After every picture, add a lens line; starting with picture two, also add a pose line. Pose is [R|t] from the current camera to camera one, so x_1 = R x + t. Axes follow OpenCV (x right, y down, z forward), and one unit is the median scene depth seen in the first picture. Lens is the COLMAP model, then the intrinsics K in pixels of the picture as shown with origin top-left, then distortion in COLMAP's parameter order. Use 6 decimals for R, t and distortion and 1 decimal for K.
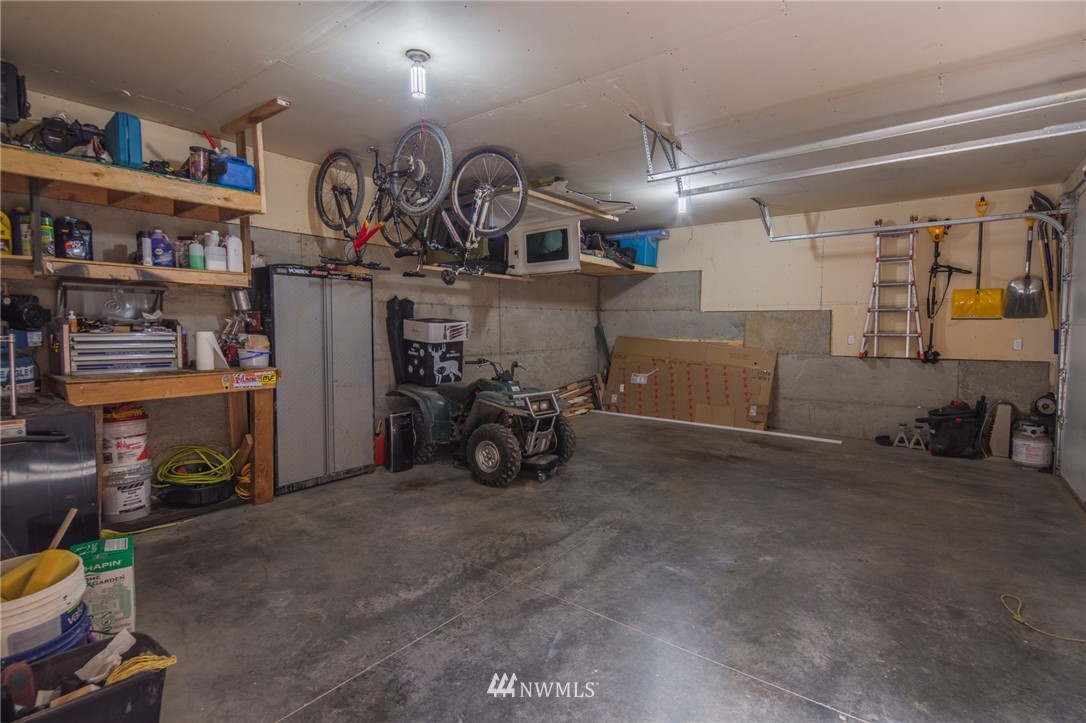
lens RADIAL K [[524.3, 0, 561.7], [0, 524.3, 358.8], [0, 0, 1]] dist [0.001578, -0.000181]
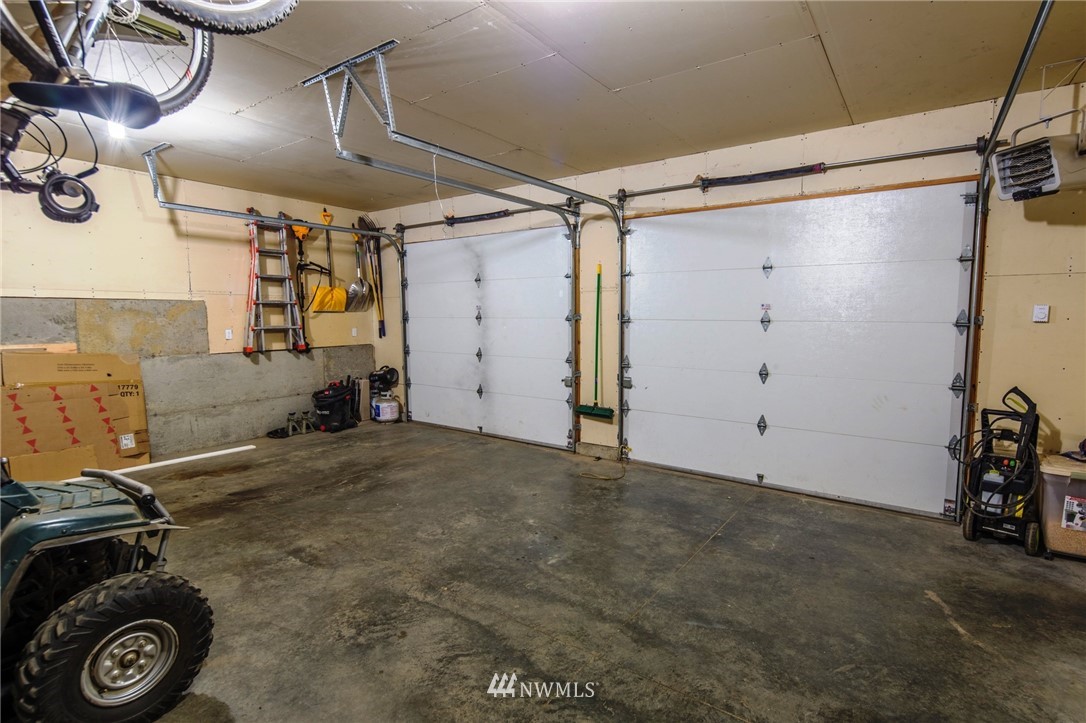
lens RADIAL K [[524.3, 0, 561.7], [0, 524.3, 358.8], [0, 0, 1]] dist [0.001578, -0.000181]
pose [[-0.029446, -0.090657, 0.995447, -0.425370], [0.061466, 0.993830, 0.092328, -0.049804], [-0.997675, 0.063905, -0.023692, 0.529927]]
